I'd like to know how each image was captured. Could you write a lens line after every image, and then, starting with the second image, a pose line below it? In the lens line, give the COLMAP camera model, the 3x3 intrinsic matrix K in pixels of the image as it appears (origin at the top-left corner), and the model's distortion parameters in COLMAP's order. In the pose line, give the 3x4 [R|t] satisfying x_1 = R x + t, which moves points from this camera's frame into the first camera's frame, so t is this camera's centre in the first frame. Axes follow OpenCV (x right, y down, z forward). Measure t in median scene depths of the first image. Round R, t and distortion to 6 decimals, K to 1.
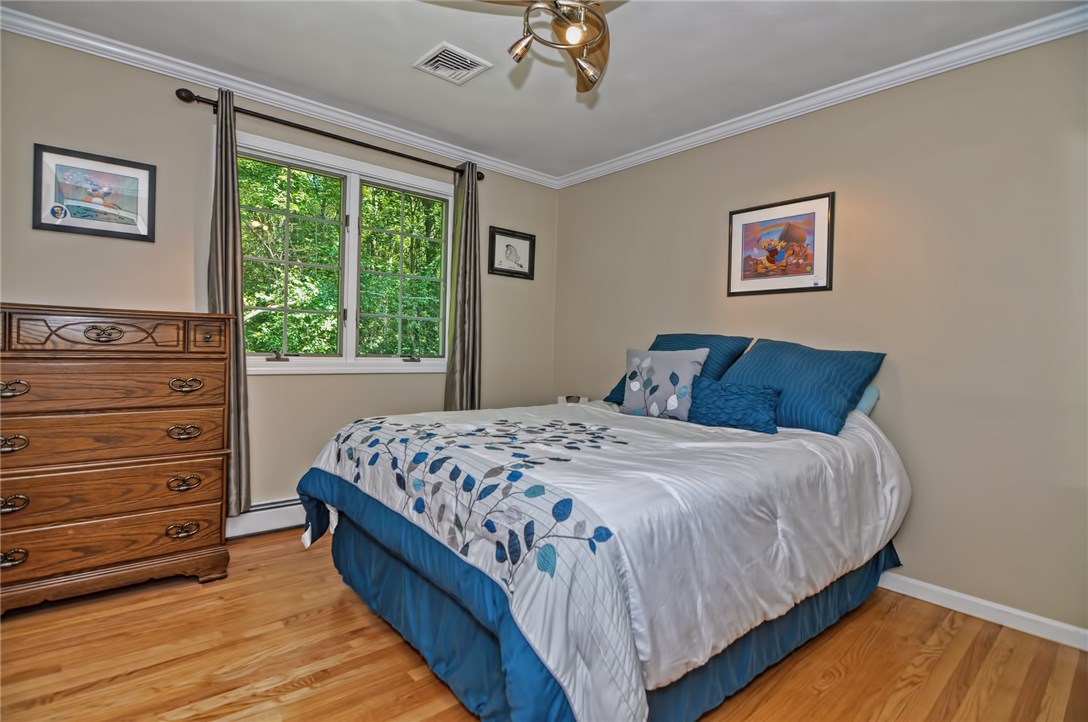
lens RADIAL K [[525.3, 0, 536.4], [0, 525.3, 356.9], [0, 0, 1]] dist [0.000240, -0.015396]
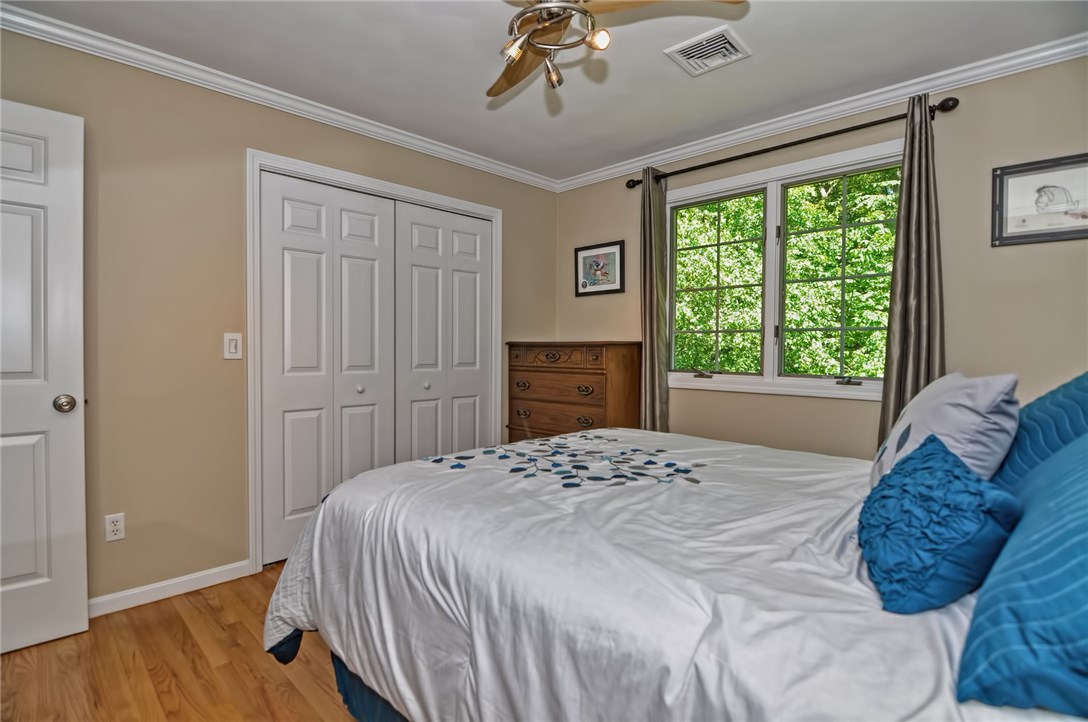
lens RADIAL K [[525.3, 0, 536.4], [0, 525.3, 356.9], [0, 0, 1]] dist [0.000240, -0.015396]
pose [[0.098005, -0.019163, -0.995001, 0.625918], [-0.027478, 0.999381, -0.021954, -0.002811], [0.994807, 0.029493, 0.097417, 0.568892]]
